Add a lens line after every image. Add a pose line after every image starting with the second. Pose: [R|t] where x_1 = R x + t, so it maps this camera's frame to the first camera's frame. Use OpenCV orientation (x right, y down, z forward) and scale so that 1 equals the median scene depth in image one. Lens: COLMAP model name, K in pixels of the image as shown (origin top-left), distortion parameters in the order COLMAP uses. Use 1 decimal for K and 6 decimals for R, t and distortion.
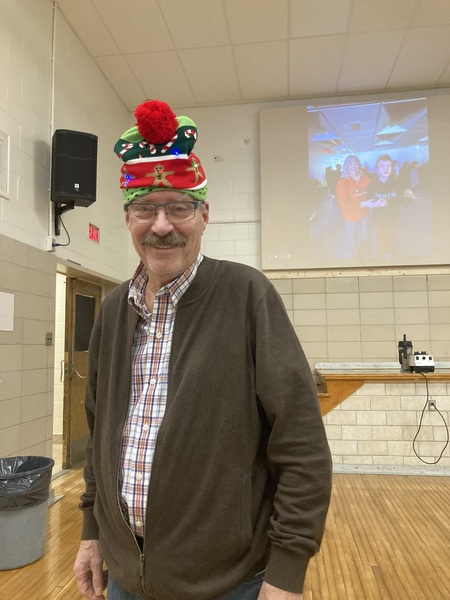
lens RADIAL K [[499.1, 0, 224.1], [0, 499.1, 299.1], [0, 0, 1]] dist [0.031911, -0.011571]
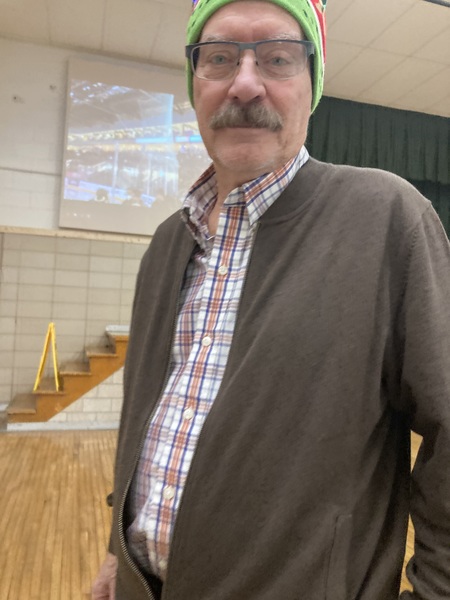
lens RADIAL K [[499.1, 0, 224.6], [0, 499.1, 300.7], [0, 0, 1]] dist [0.031911, -0.011571]
pose [[0.986977, 0.106131, -0.120885, -0.049549], [-0.096571, 0.991911, 0.082386, 0.059340], [0.128651, -0.069639, 0.989242, 0.384501]]
